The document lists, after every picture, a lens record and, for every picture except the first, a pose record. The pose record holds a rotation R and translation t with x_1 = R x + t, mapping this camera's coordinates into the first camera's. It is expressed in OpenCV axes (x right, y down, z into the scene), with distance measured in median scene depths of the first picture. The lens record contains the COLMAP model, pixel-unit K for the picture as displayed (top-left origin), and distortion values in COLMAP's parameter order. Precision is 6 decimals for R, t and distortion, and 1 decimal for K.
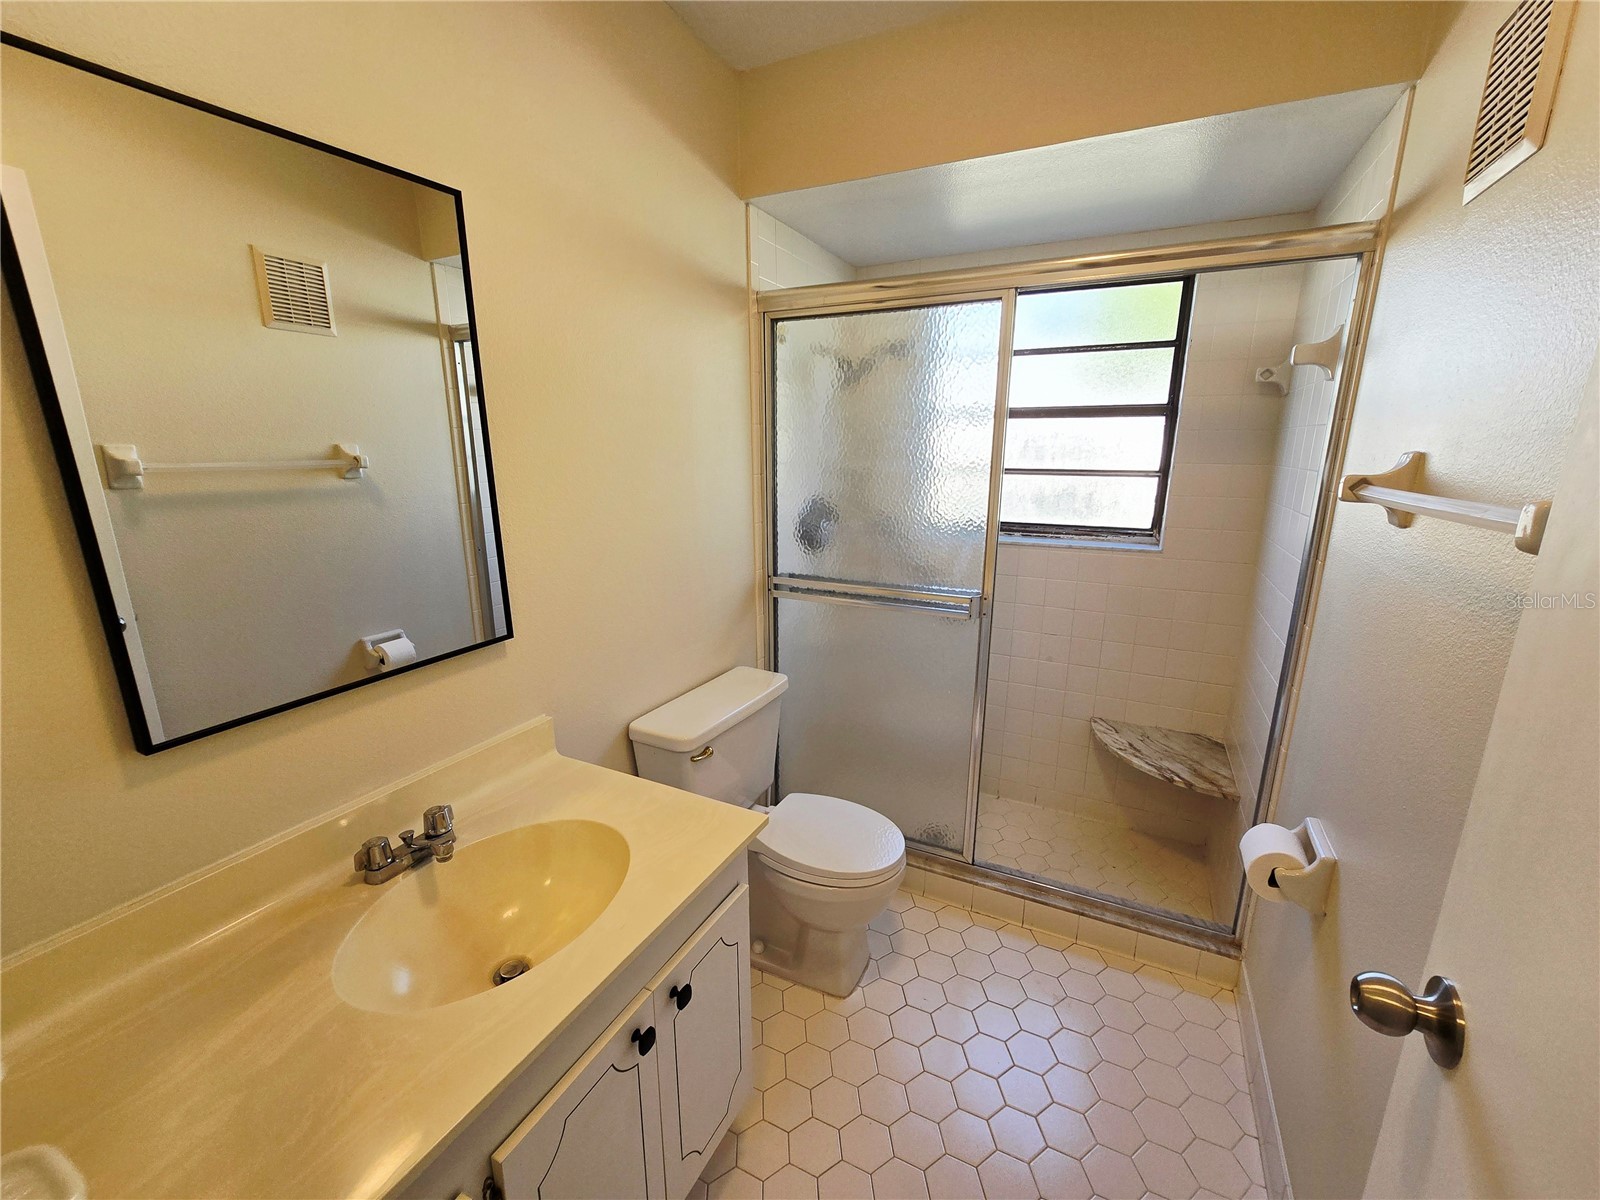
lens RADIAL K [[659.1, 0, 801.2], [0, 659.1, 611.2], [0, 0, 1]] dist [-0.007714, 0.004266]
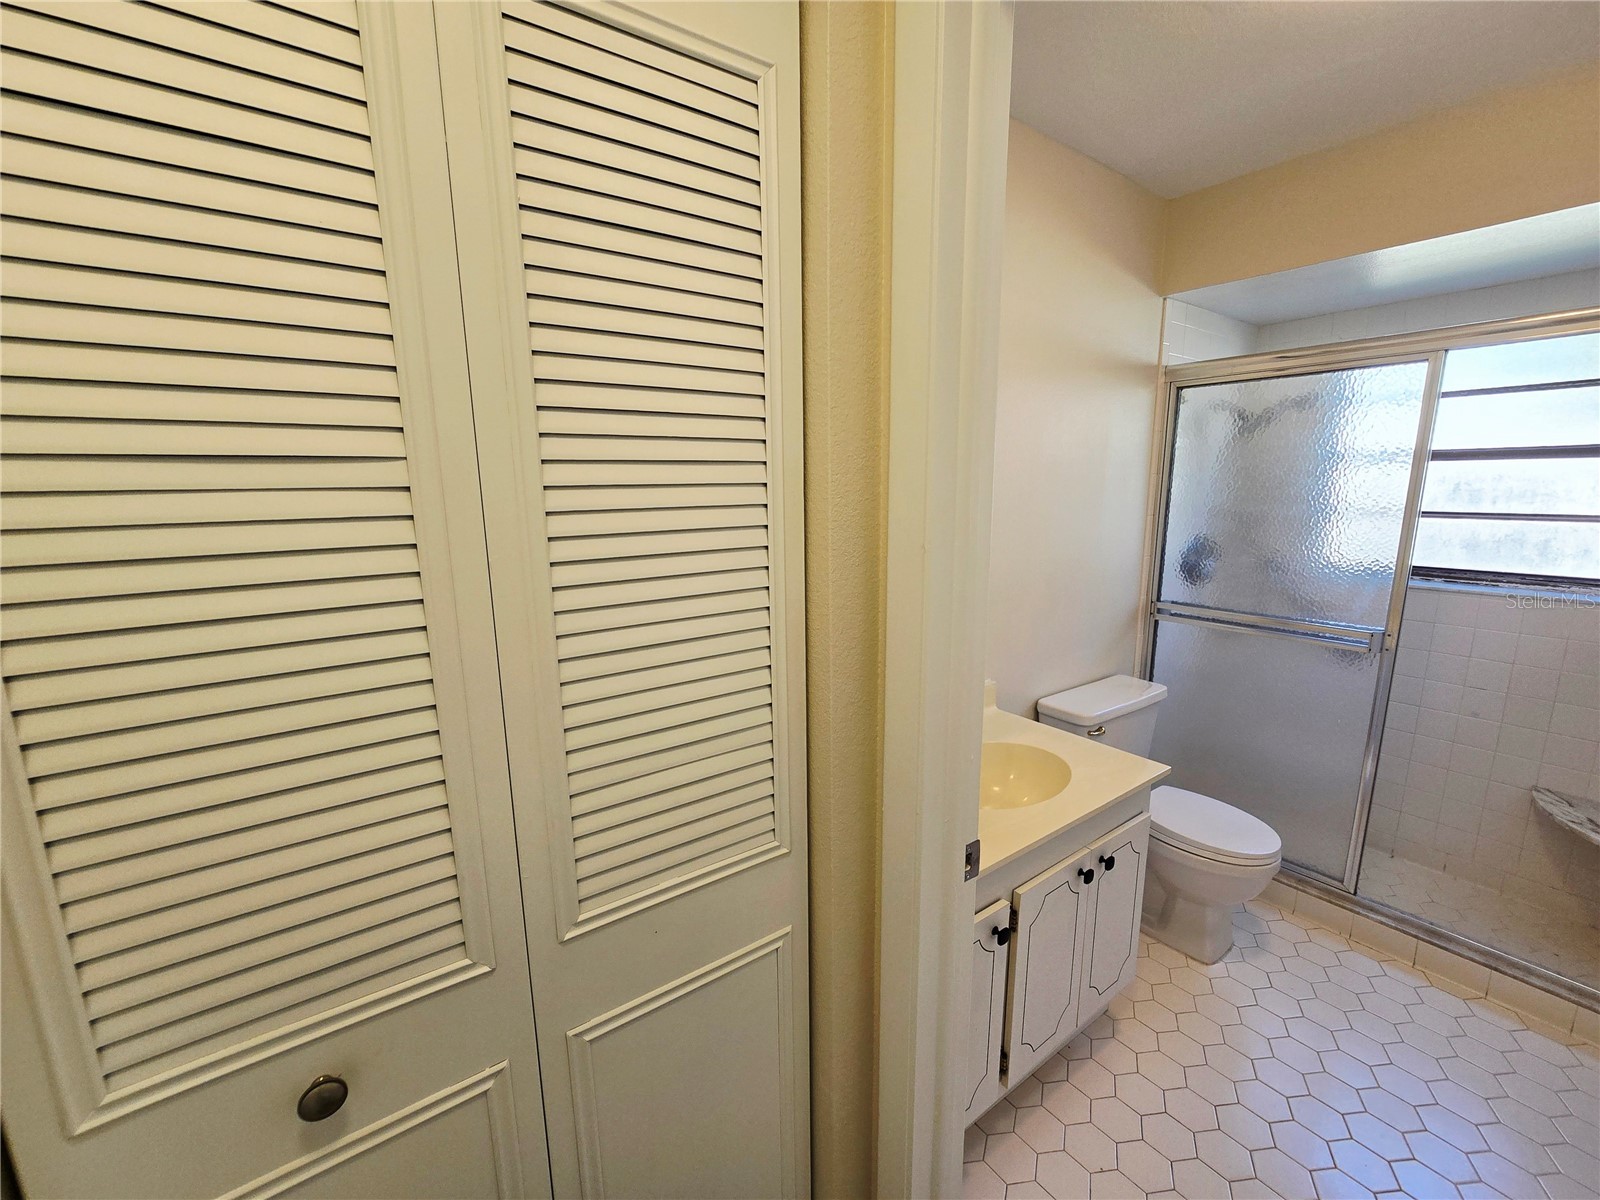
lens RADIAL K [[659.1, 0, 800.8], [0, 659.1, 608.2], [0, 0, 1]] dist [-0.007714, 0.004266]
pose [[0.891617, 0.076568, -0.446269, -0.089927], [-0.101108, 0.994380, -0.031399, 0.063440], [0.441357, 0.073117, 0.894348, -0.342620]]
